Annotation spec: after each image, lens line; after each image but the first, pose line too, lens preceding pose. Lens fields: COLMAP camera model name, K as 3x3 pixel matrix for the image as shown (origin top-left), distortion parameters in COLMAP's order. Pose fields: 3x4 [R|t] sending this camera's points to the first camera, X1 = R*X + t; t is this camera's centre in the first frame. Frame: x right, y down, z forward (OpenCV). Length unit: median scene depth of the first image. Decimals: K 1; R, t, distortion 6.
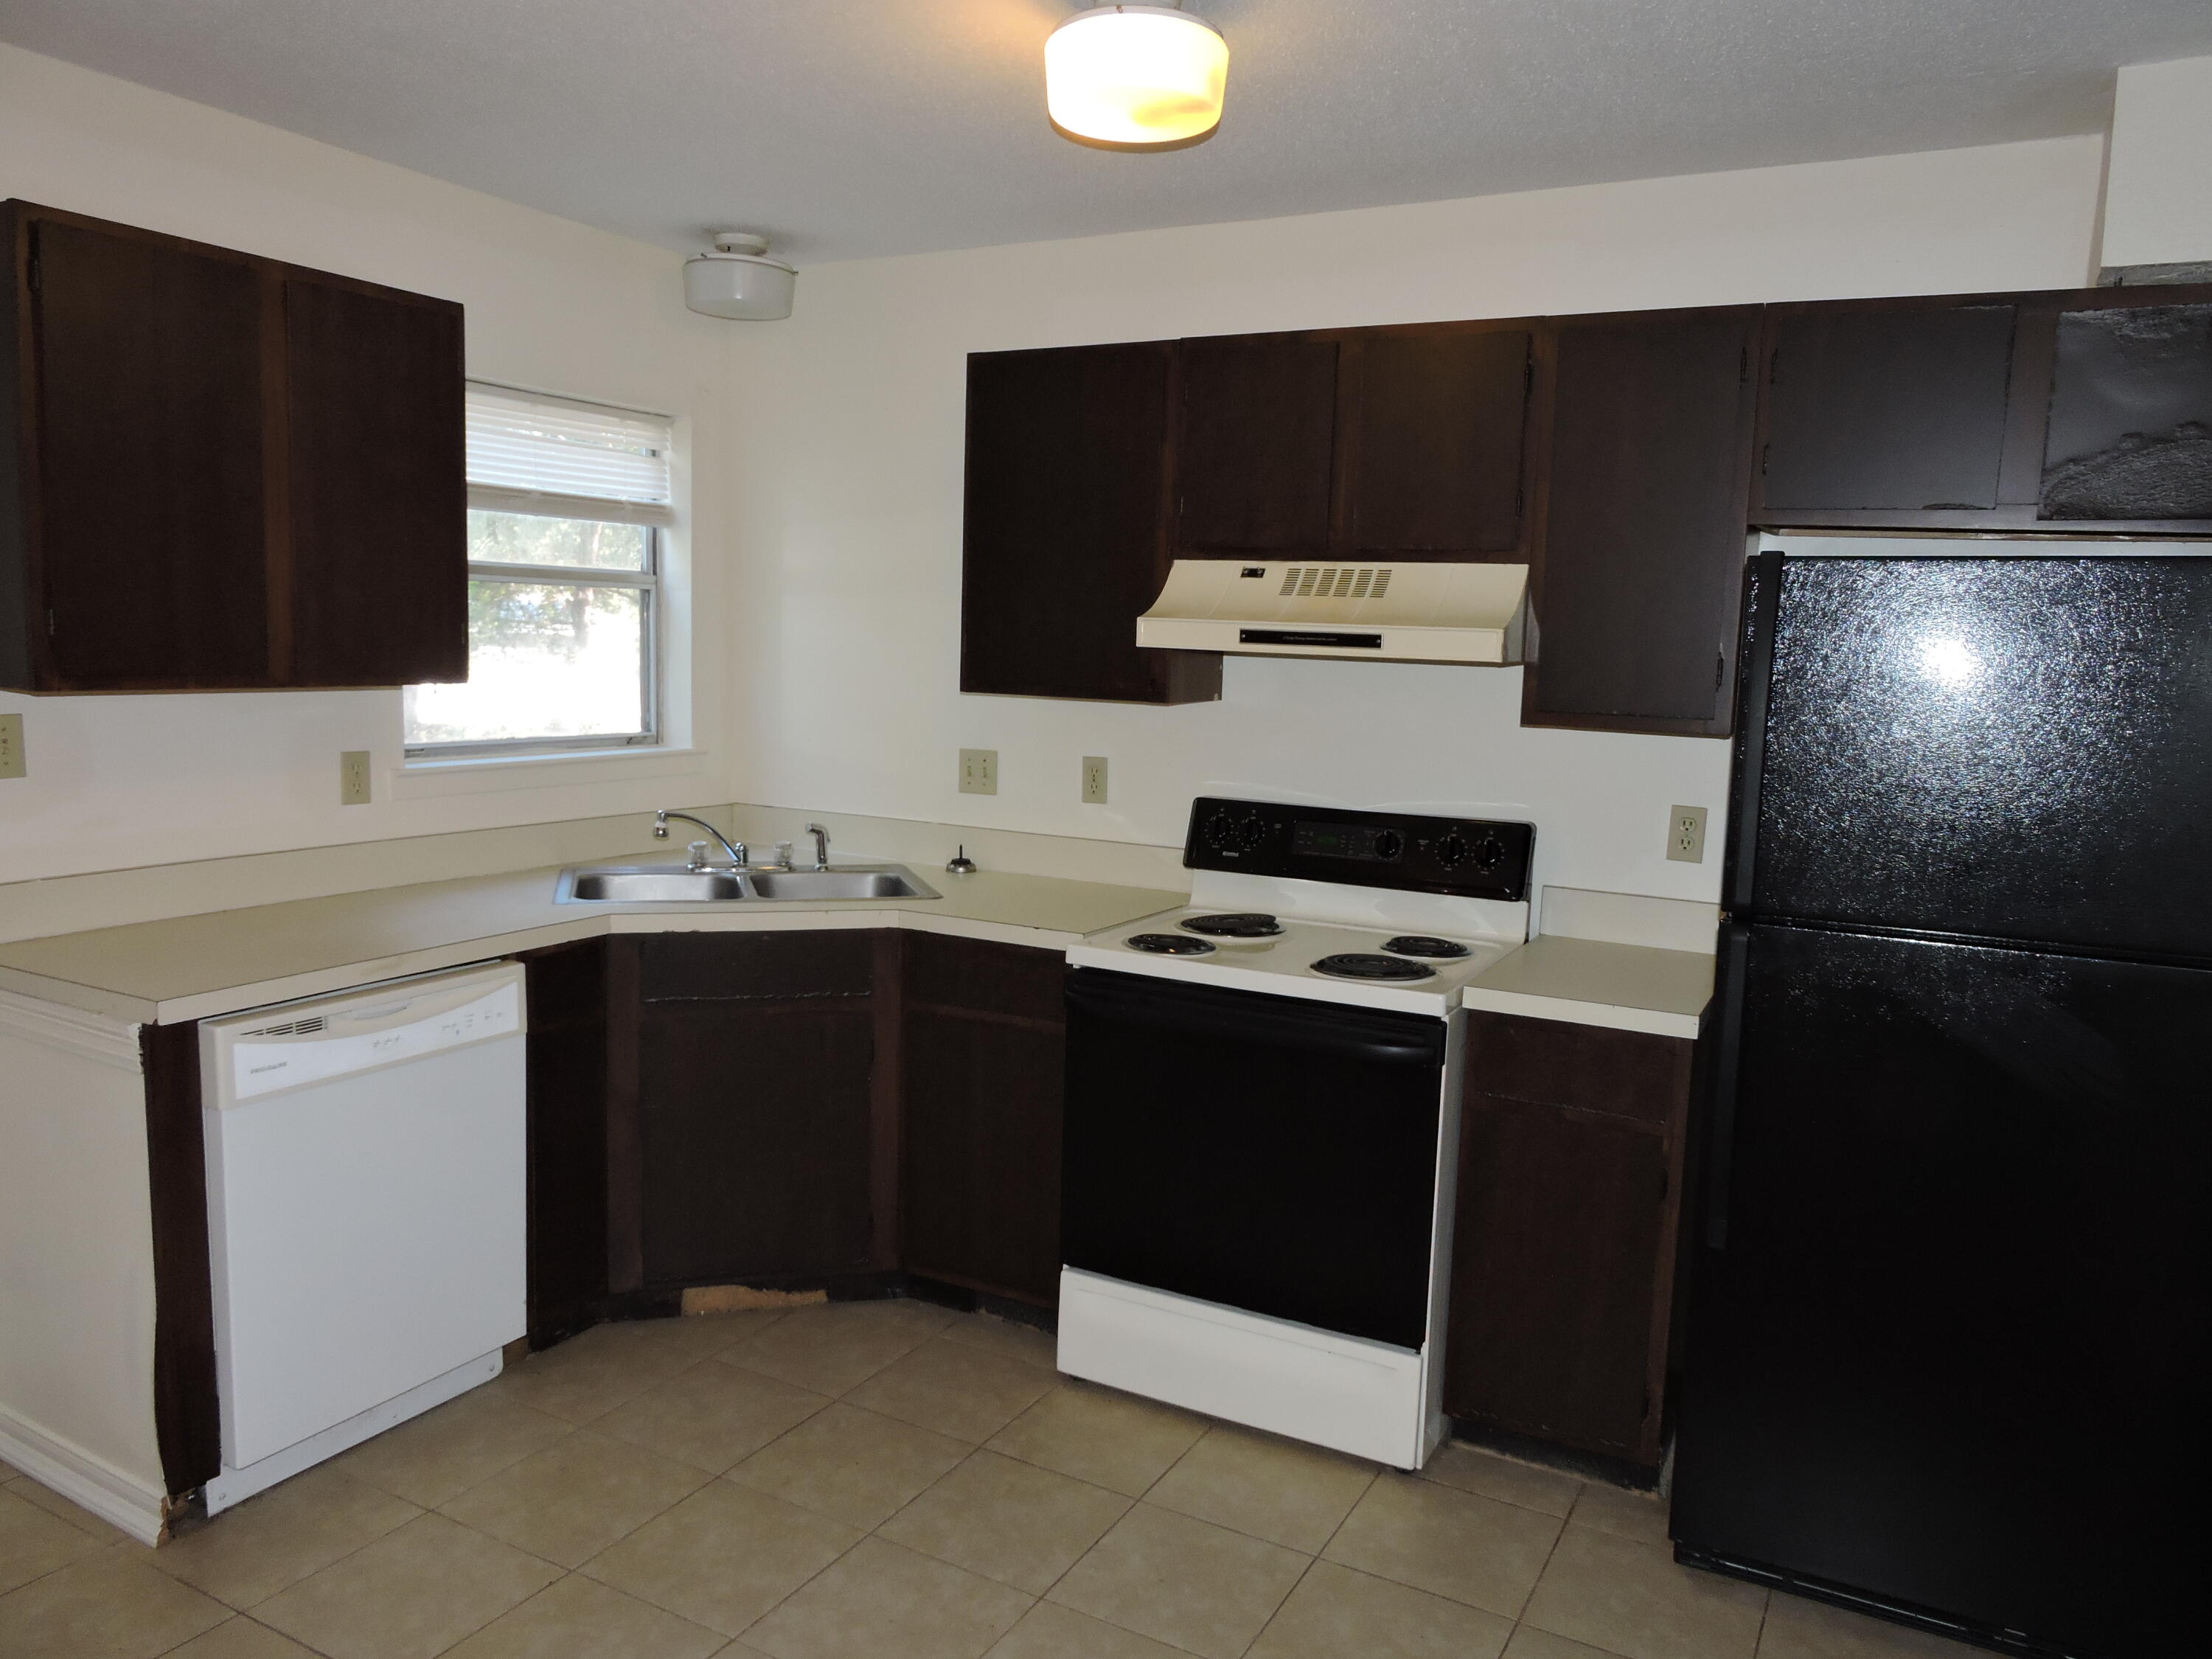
lens RADIAL K [[1584.9, 0, 1106.0], [0, 1584.9, 829.5], [0, 0, 1]] dist [-0.007328, 0.000189]
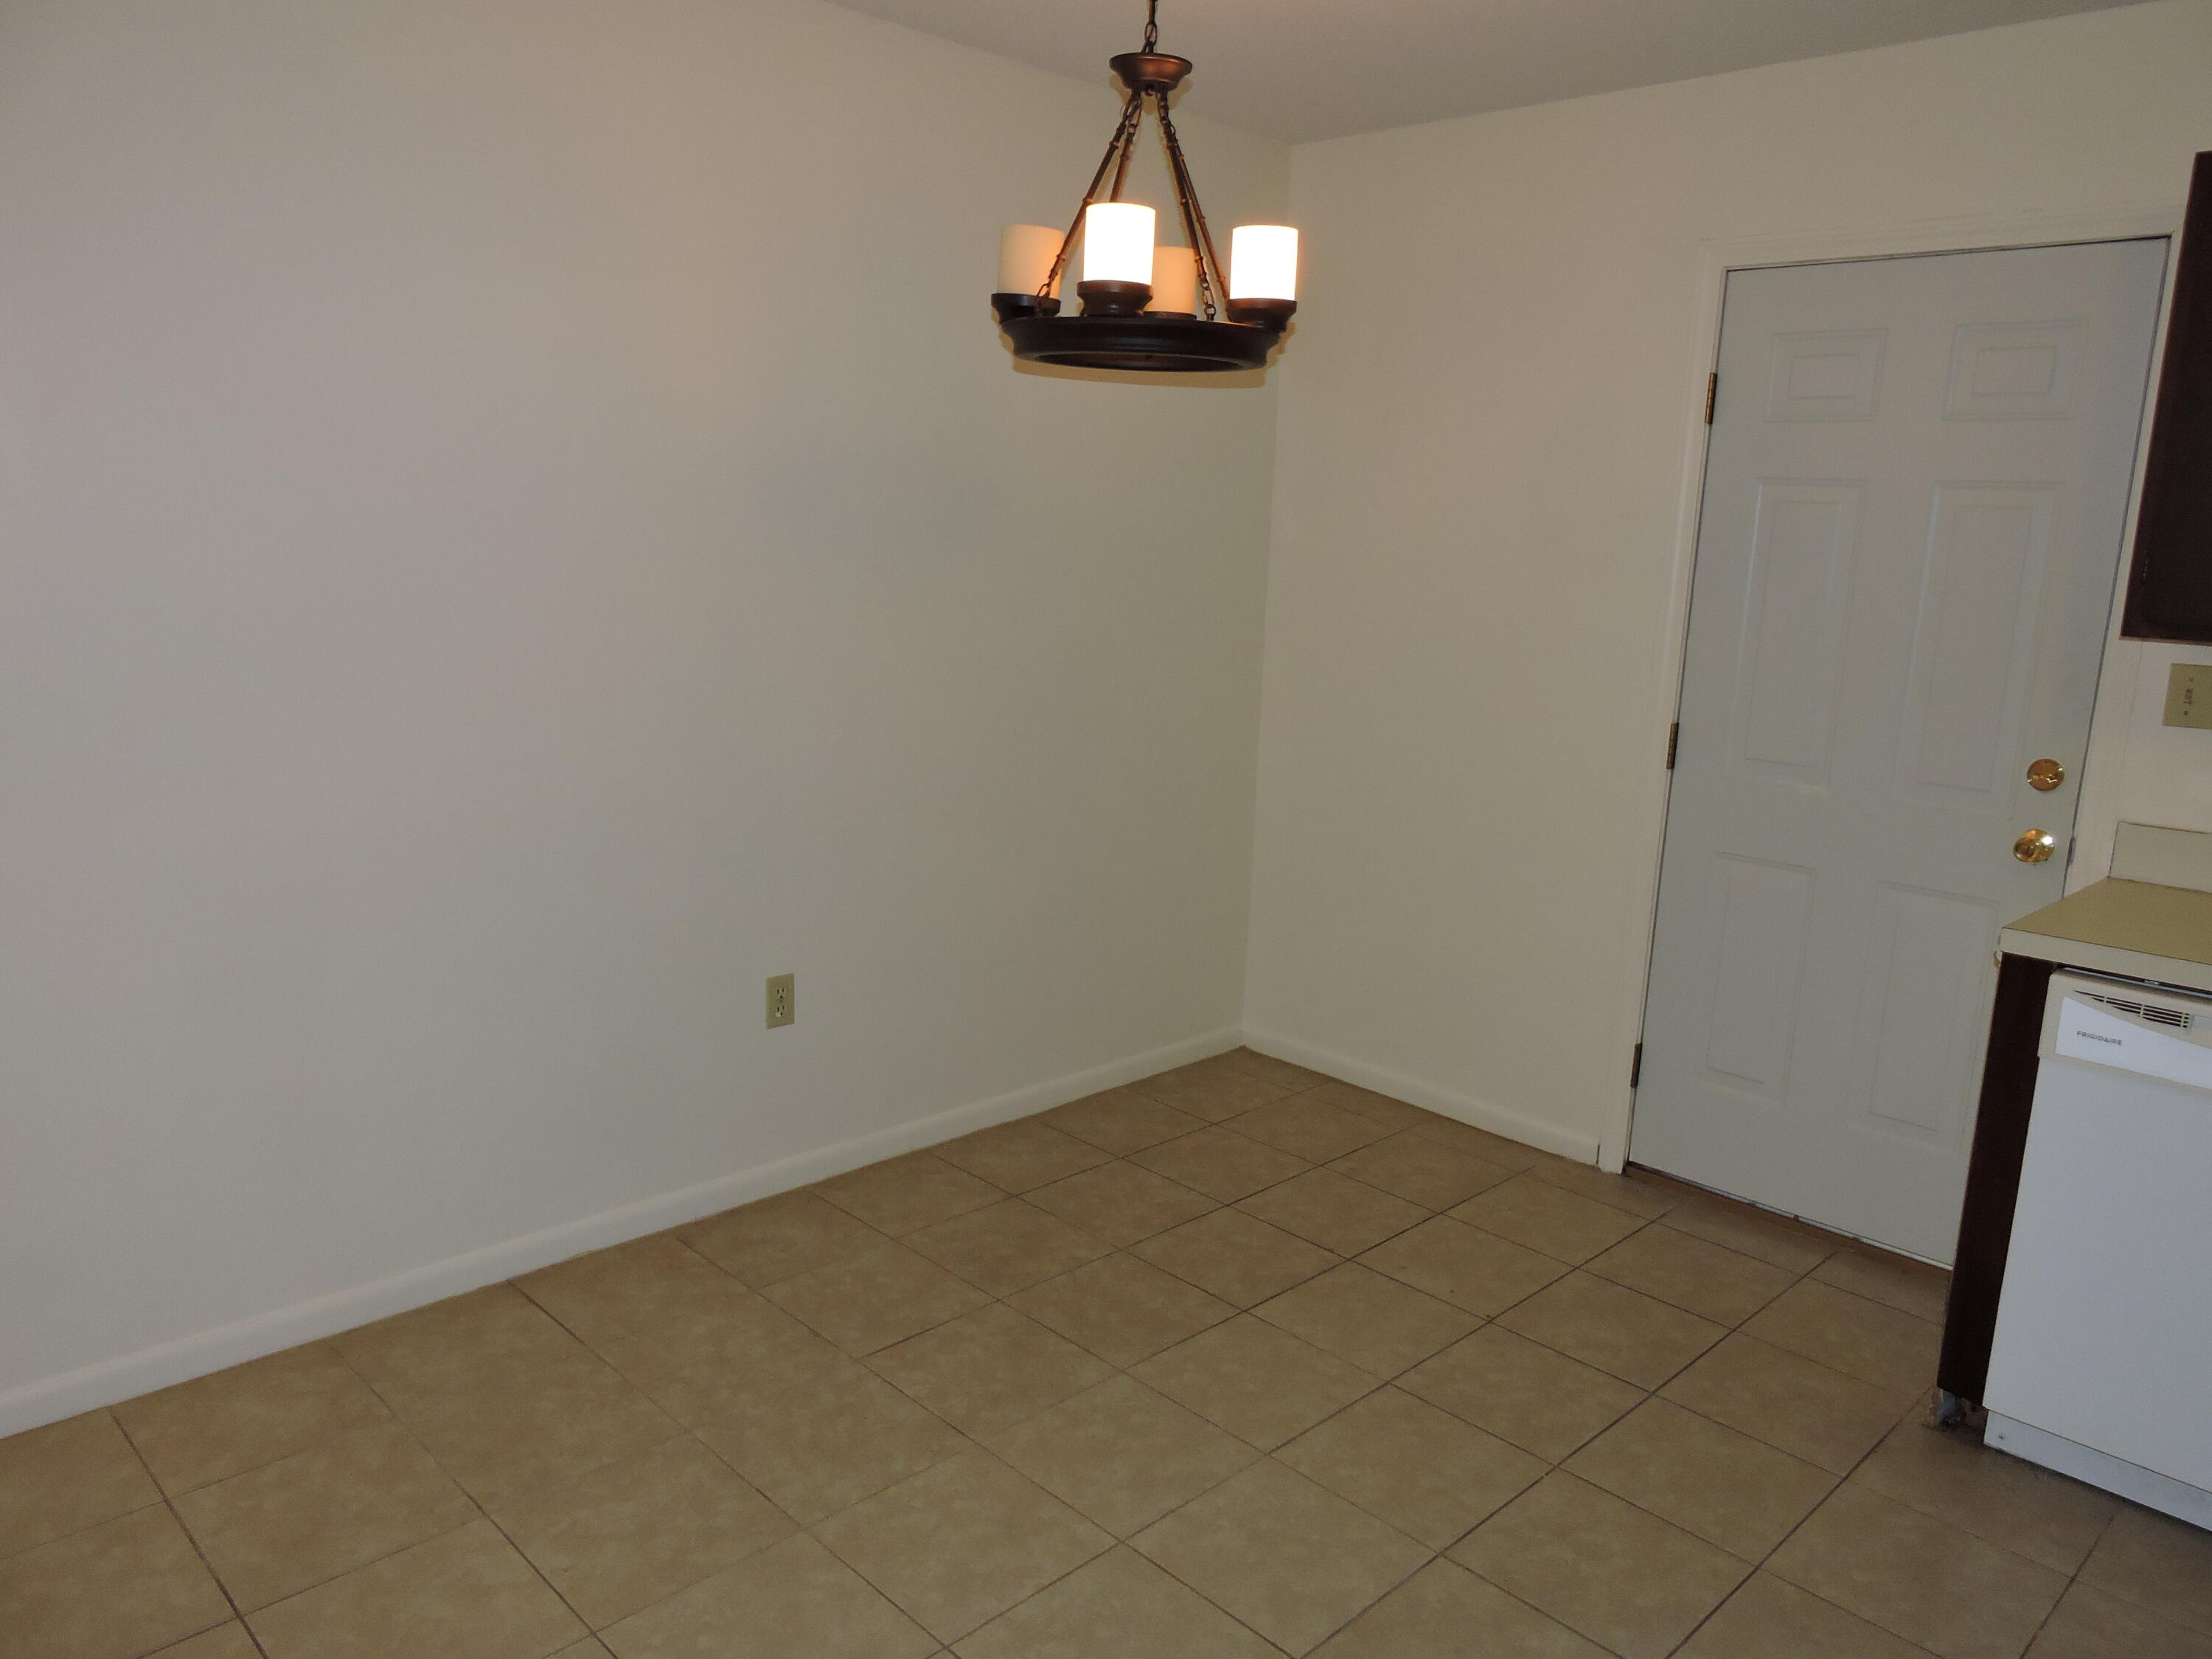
lens RADIAL K [[1584.9, 0, 1106.0], [0, 1584.9, 829.5], [0, 0, 1]] dist [-0.007328, 0.000189]
pose [[-0.288894, 0.145716, -0.946207, 0.428635], [-0.162236, 0.966603, 0.198391, -0.050716], [0.943514, 0.210823, -0.255605, 0.539866]]
